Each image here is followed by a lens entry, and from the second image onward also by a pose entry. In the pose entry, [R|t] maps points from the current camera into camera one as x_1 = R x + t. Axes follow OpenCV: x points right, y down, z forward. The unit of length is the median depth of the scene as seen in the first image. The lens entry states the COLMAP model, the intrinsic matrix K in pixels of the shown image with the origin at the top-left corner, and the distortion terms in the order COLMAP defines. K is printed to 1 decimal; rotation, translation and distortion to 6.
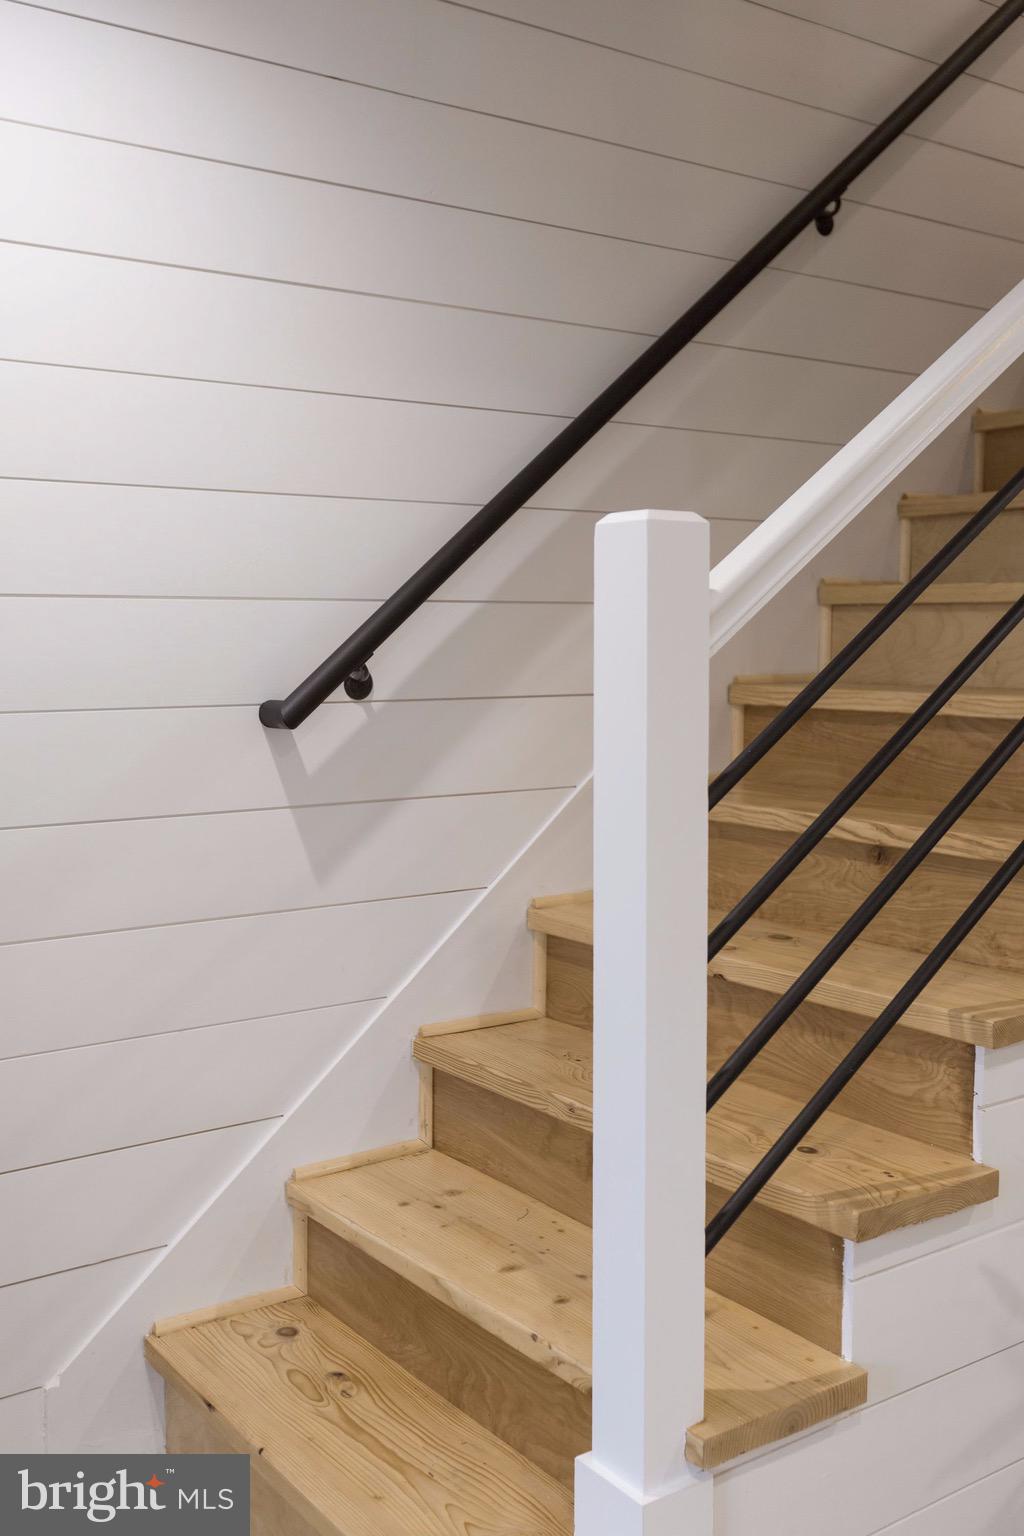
lens RADIAL K [[1526.2, 0, 528.4], [0, 1526.2, 729.7], [0, 0, 1]] dist [0.012060, 0.000000]
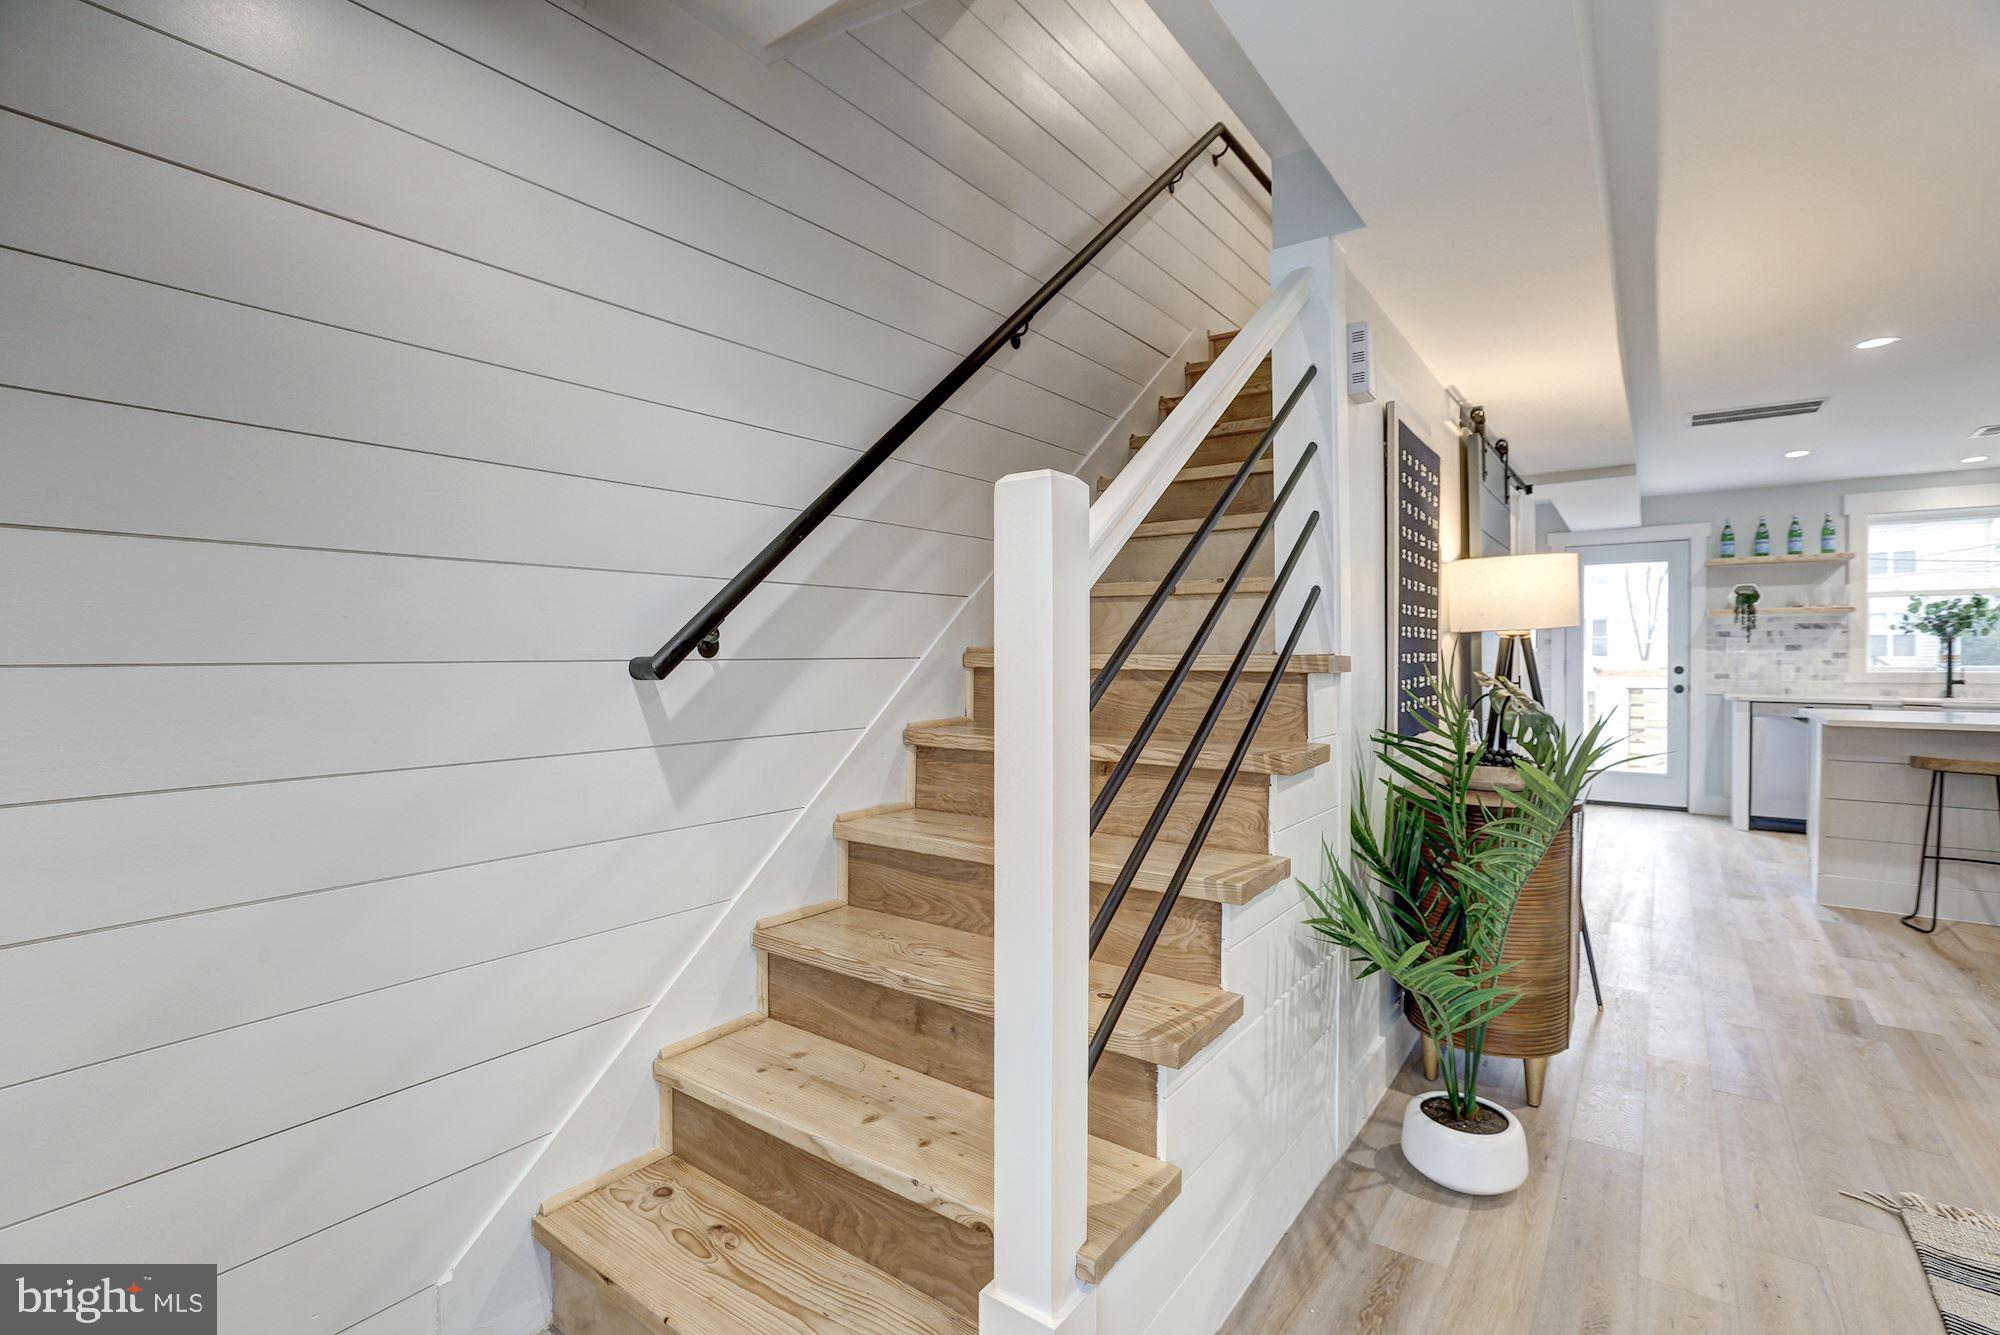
lens RADIAL K [[916.7, 0, 983.8], [0, 916.7, 669.0], [0, 0, 1]] dist [-0.031524, 0.006910]
pose [[0.955831, -0.004964, 0.293875, -0.125397], [0.018436, 0.998901, -0.043090, 0.026985], [-0.293338, 0.046604, 0.954872, 0.247965]]
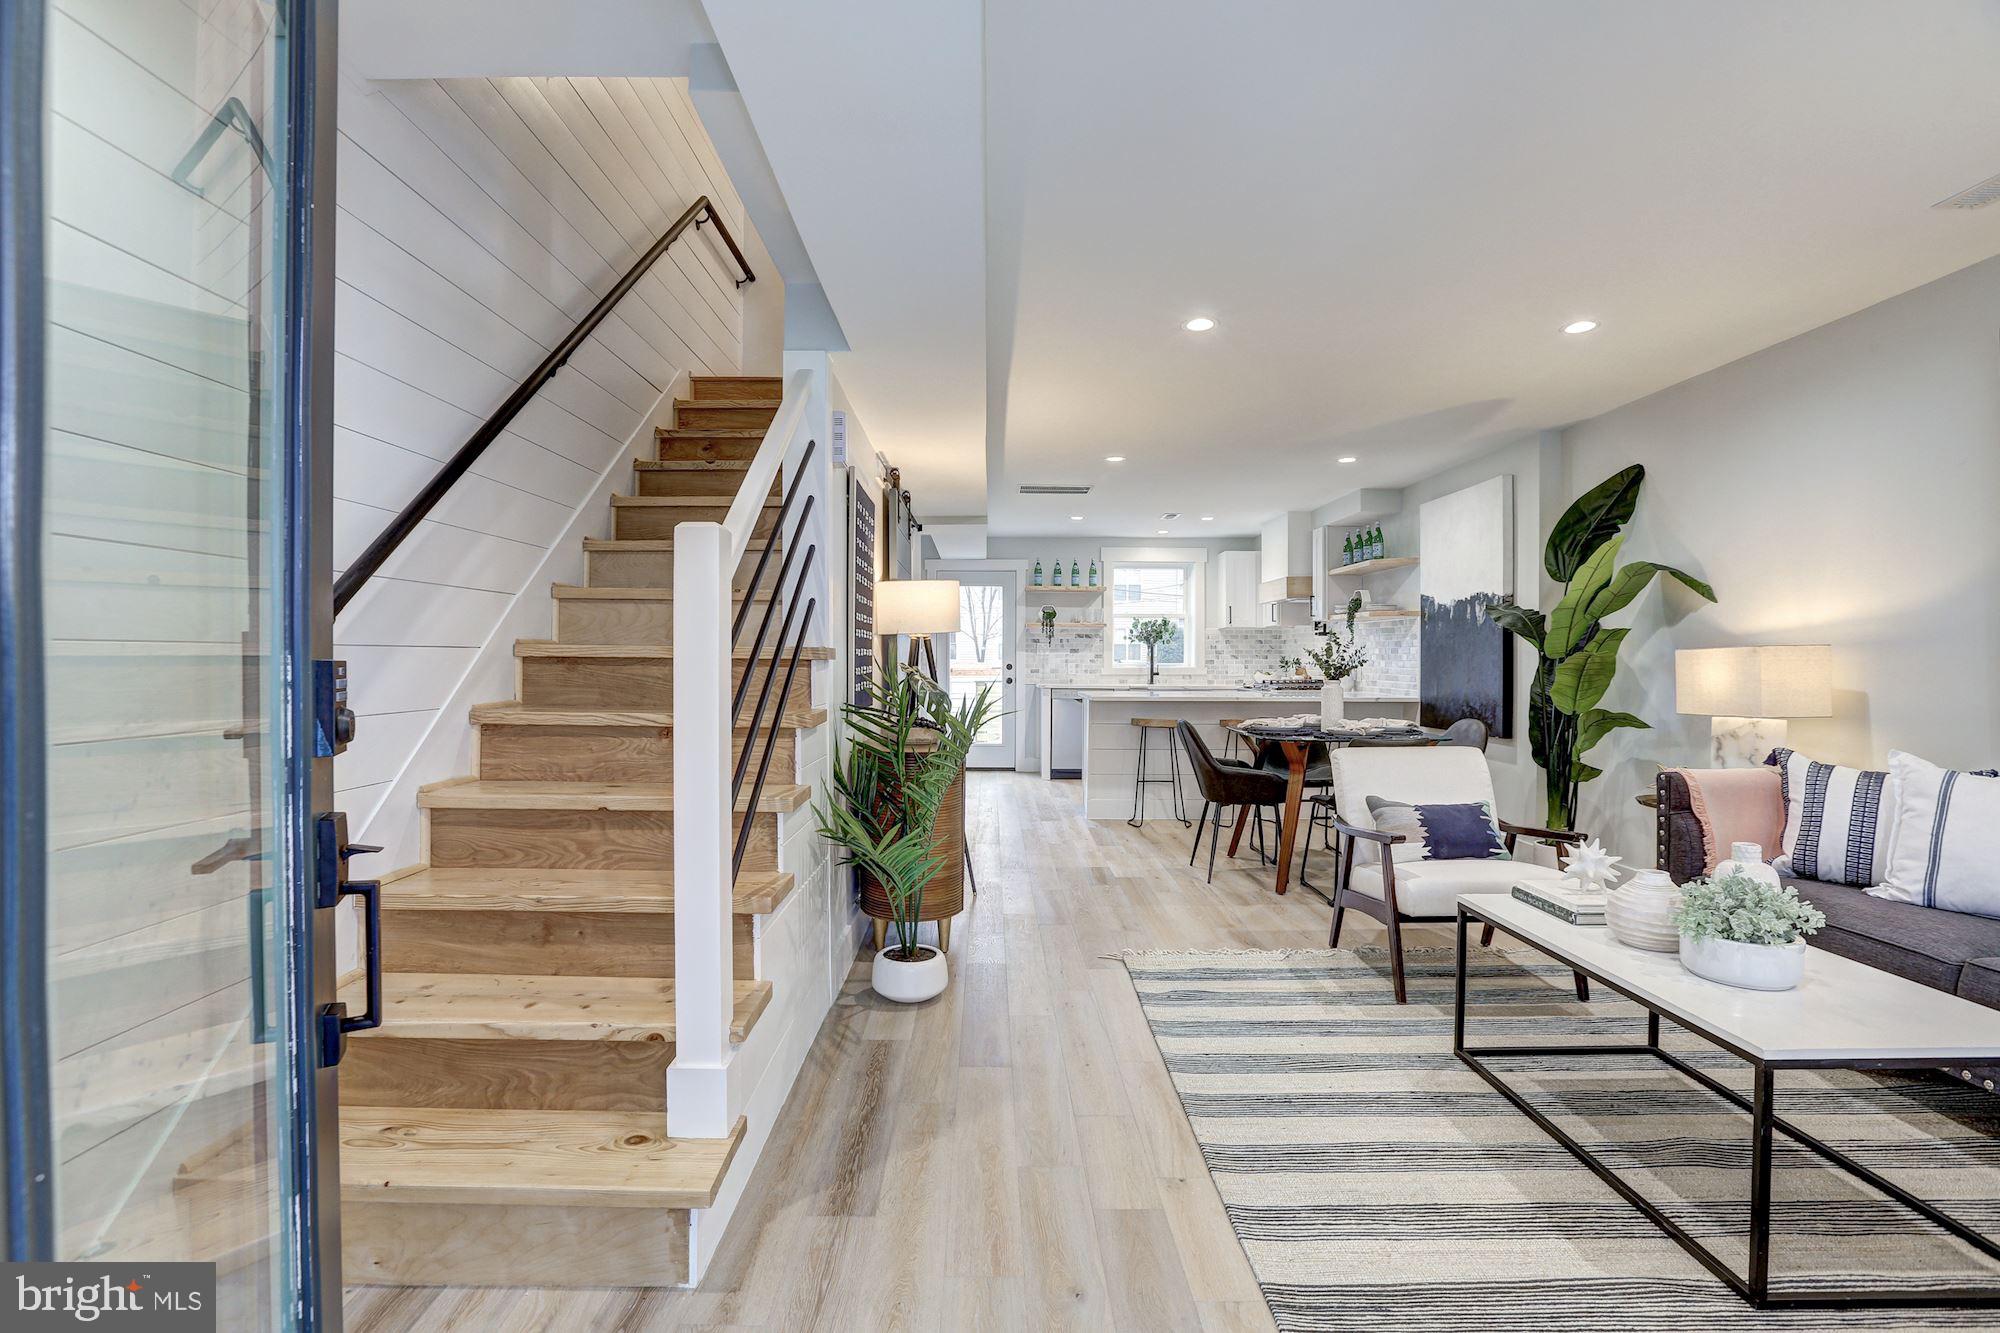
lens RADIAL K [[916.7, 0, 1015.8], [0, 916.7, 667.4], [0, 0, 1]] dist [-0.031524, 0.006910]
pose [[0.566024, -0.004579, 0.824376, -0.445563], [0.044142, 0.998718, -0.024762, 0.052581], [-0.823206, 0.050406, 0.565501, 0.060055]]
